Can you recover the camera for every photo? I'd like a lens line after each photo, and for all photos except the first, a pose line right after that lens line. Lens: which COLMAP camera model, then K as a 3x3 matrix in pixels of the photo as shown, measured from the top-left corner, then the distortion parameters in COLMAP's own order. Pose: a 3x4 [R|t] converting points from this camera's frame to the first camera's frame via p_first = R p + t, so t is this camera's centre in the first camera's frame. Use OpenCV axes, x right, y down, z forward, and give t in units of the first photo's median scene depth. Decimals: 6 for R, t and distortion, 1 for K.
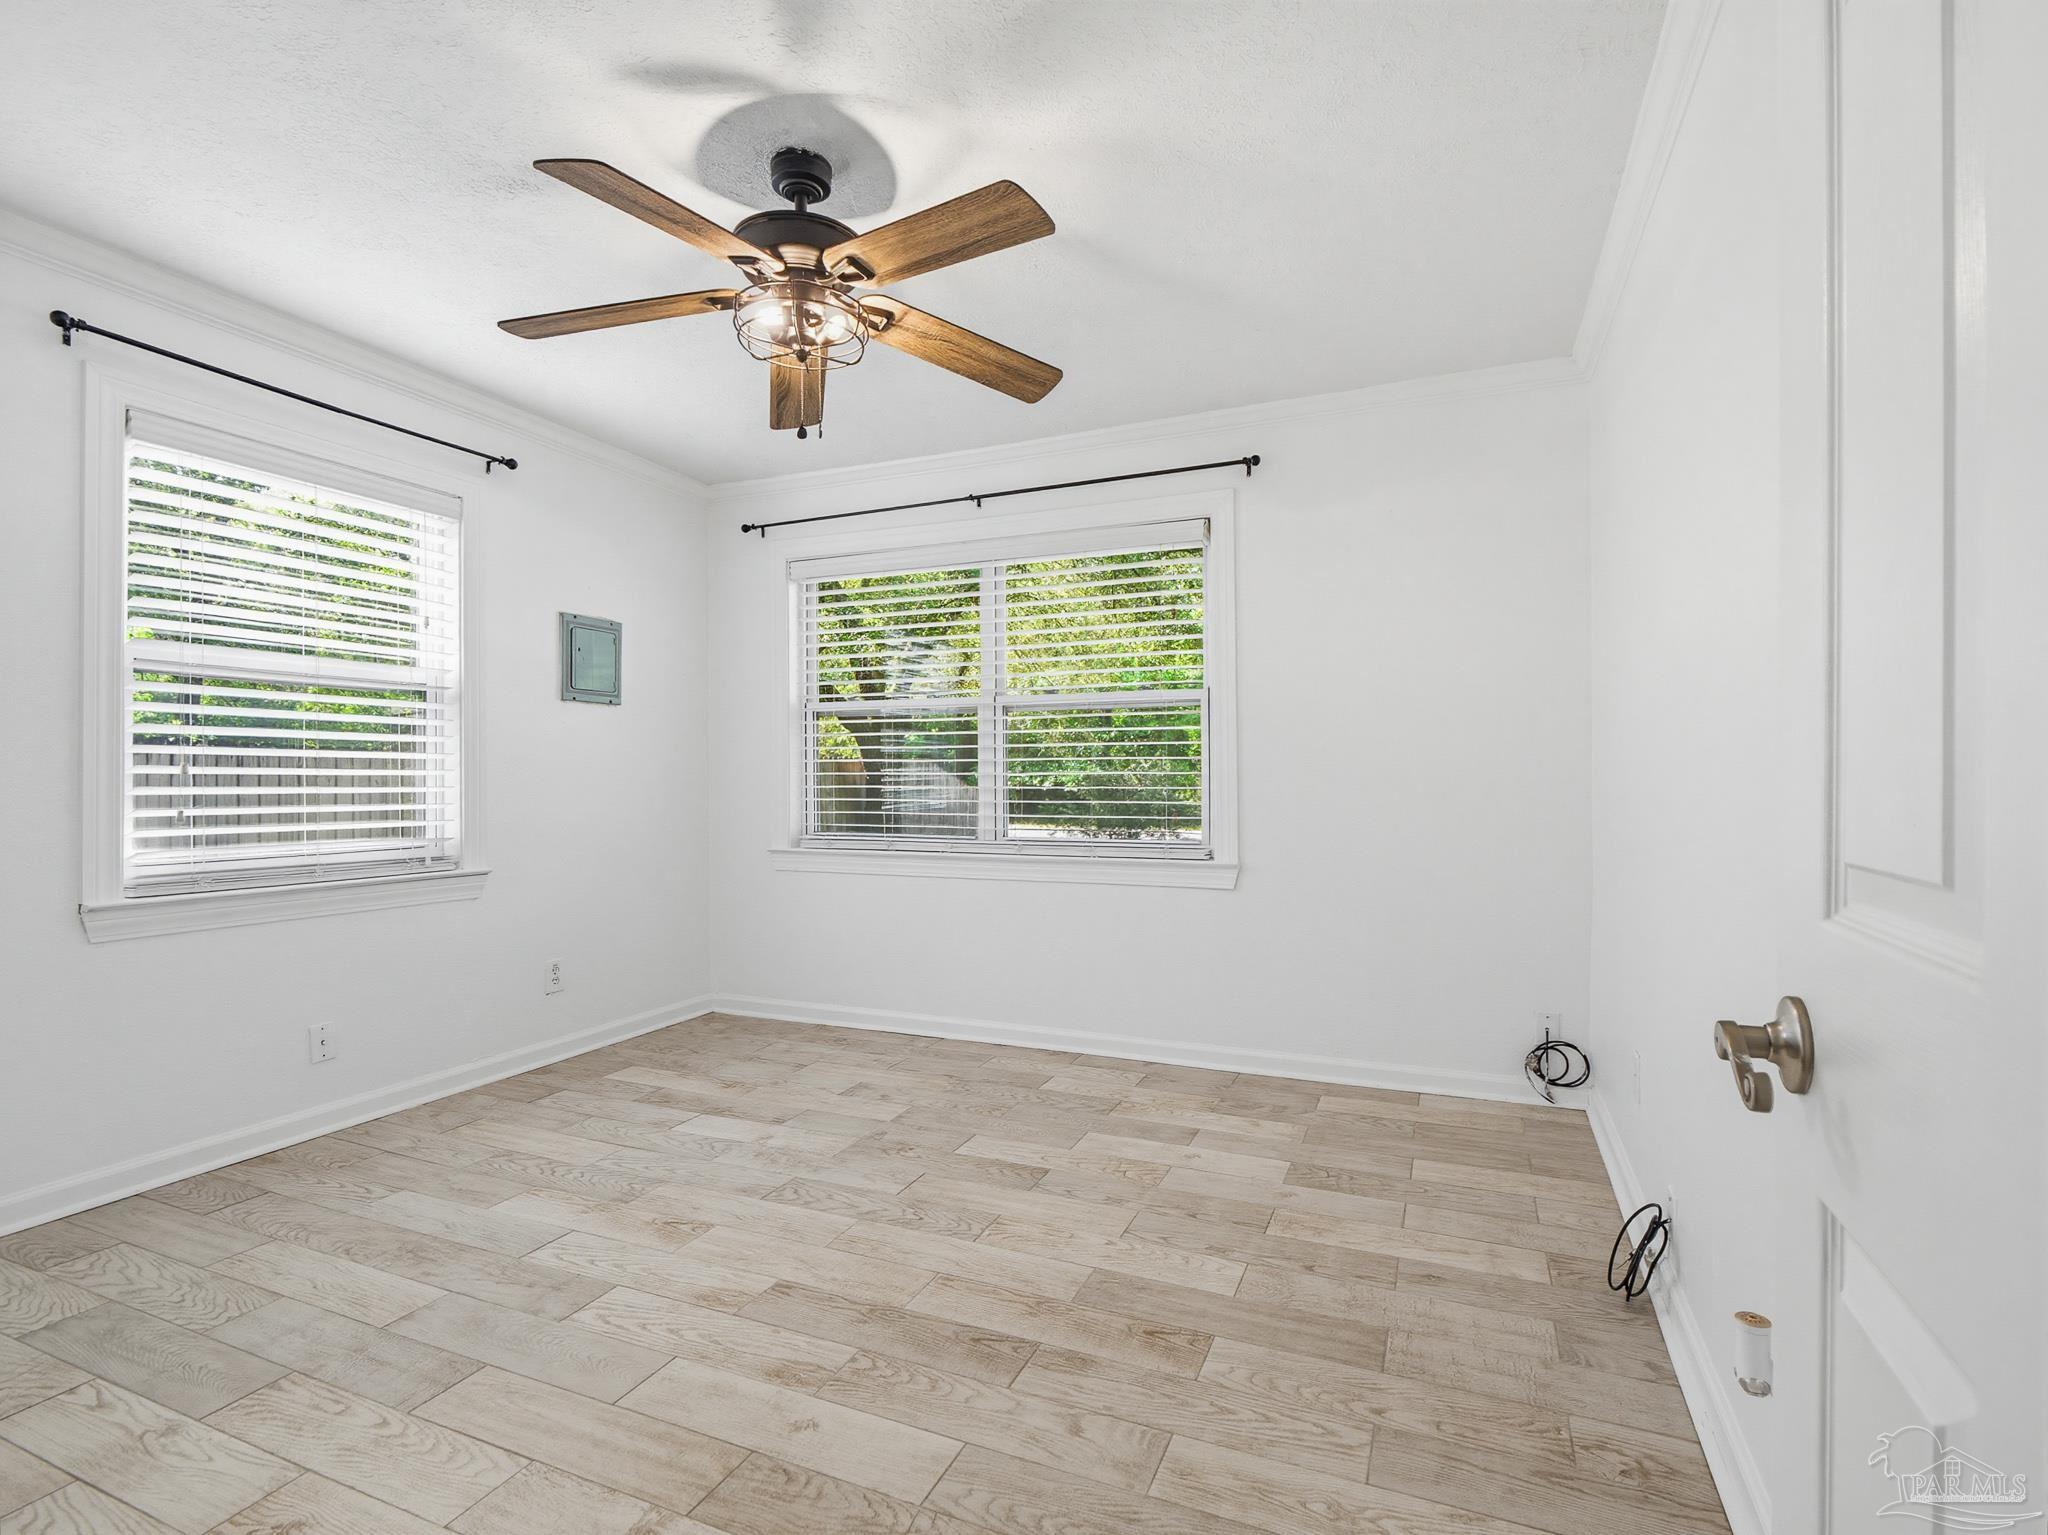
lens RADIAL K [[1073.9, 0, 1023.5], [0, 1073.9, 773.6], [0, 0, 1]] dist [0.000895, -0.000012]
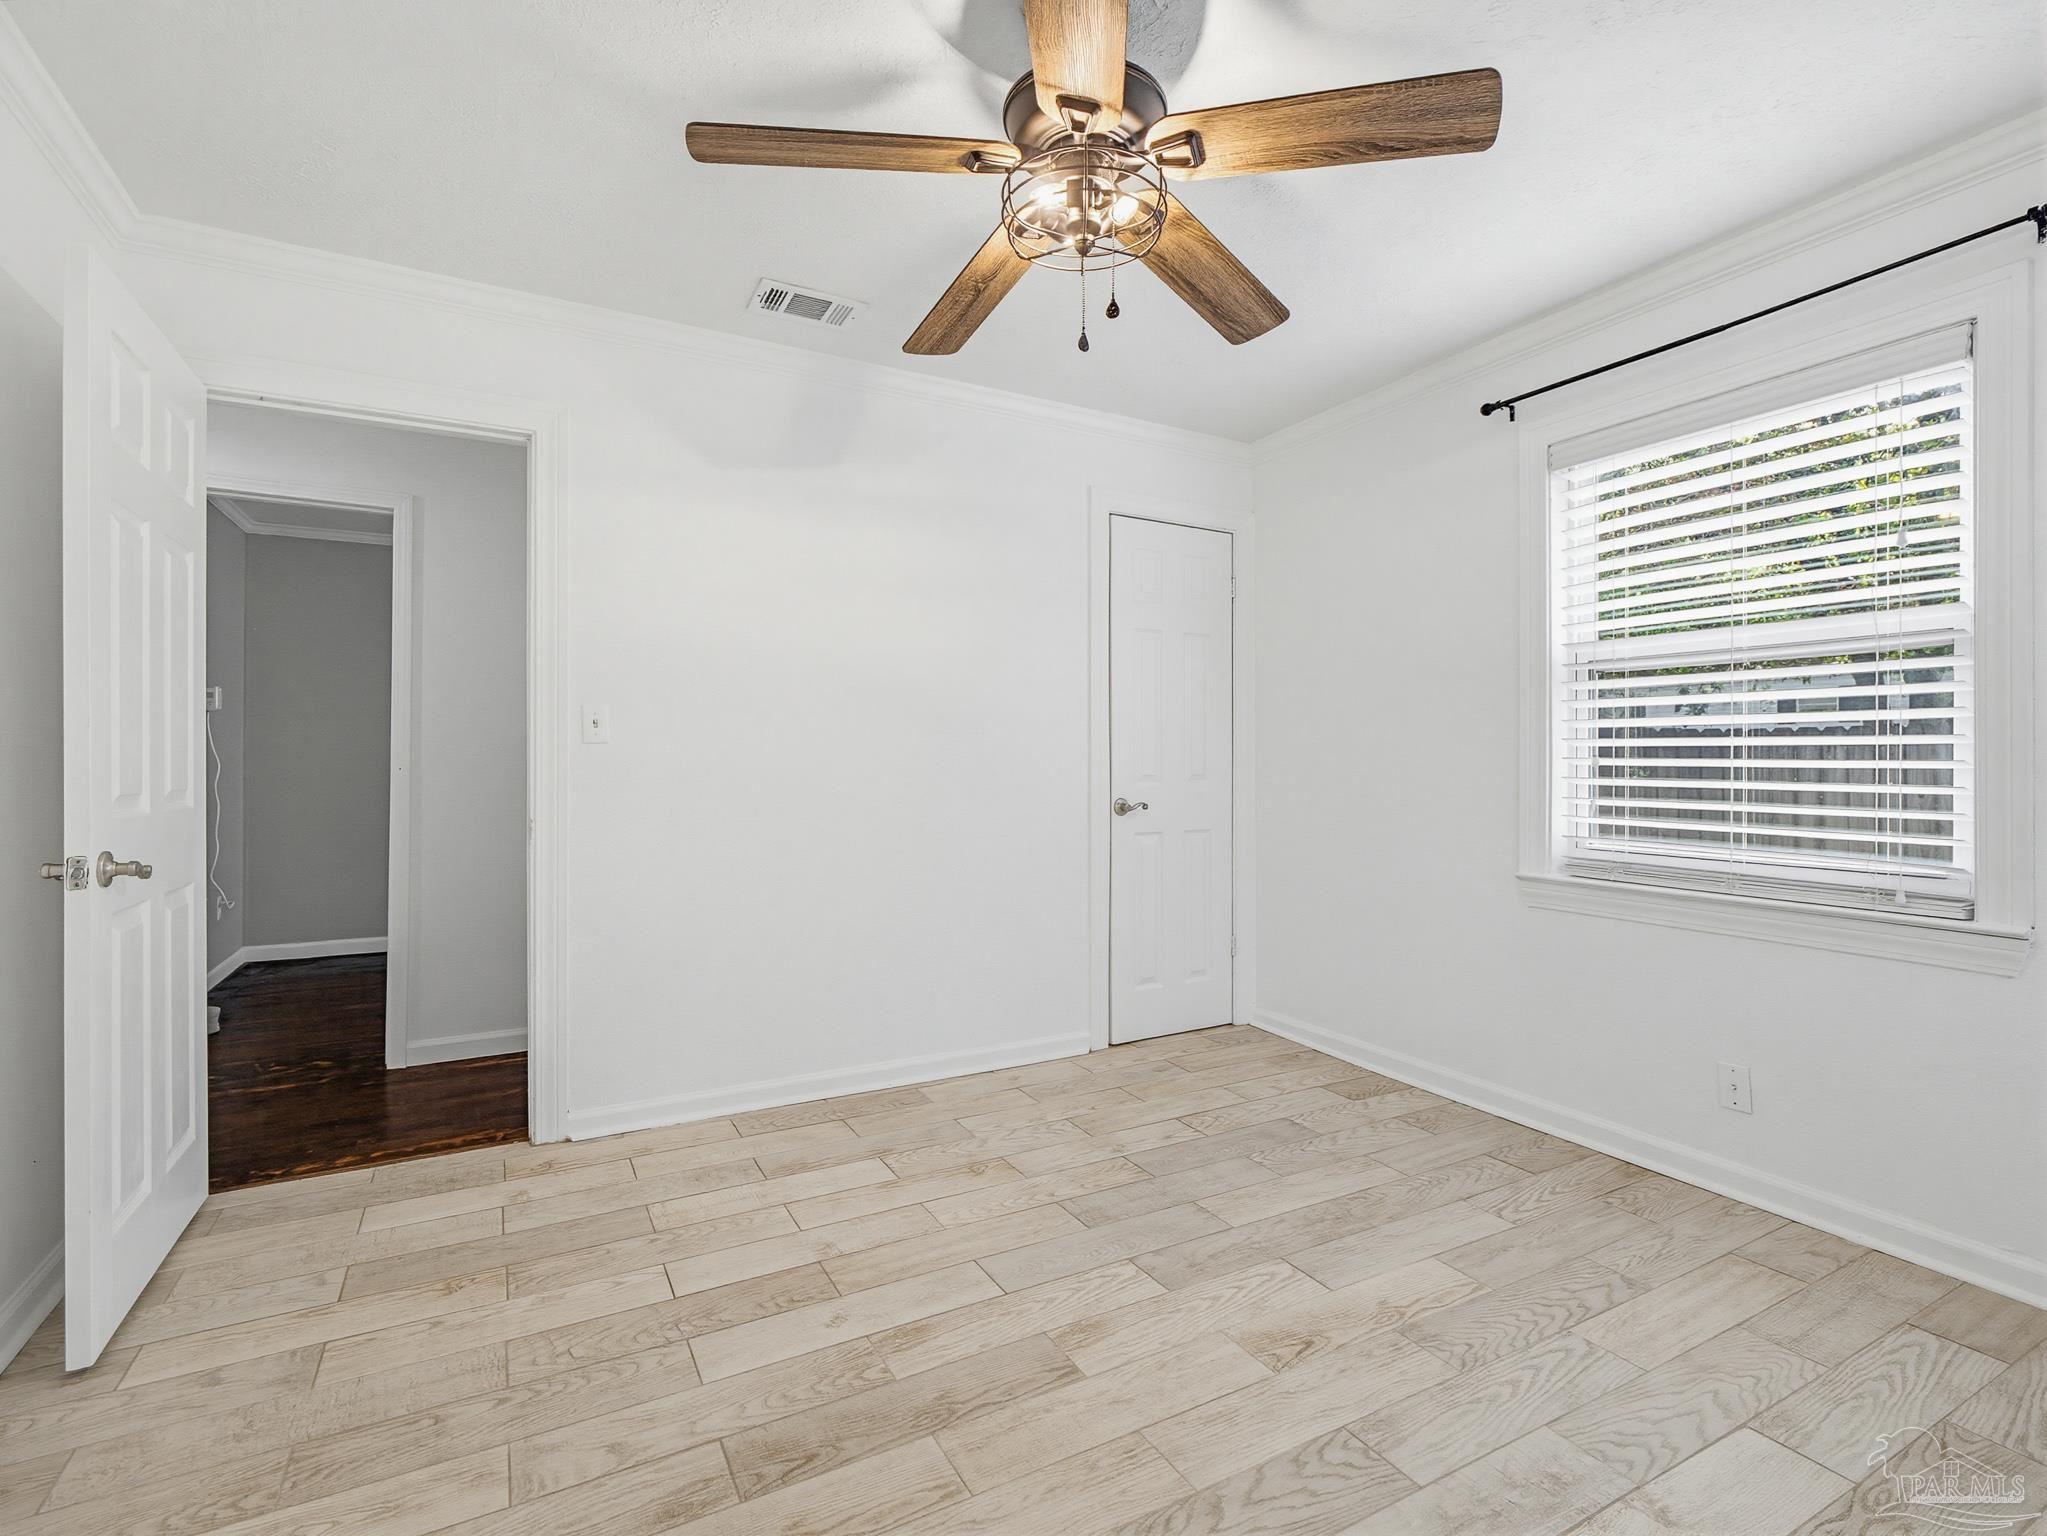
lens RADIAL K [[973.3, 0, 1018.8], [0, 973.3, 764.6], [0, 0, 1]] dist [-0.010790, 0.000144]
pose [[-0.626637, 0.001325, -0.779310, 0.350363], [-0.002930, 0.999987, 0.004056, -0.003708], [0.779306, 0.004825, -0.626625, 1.287366]]
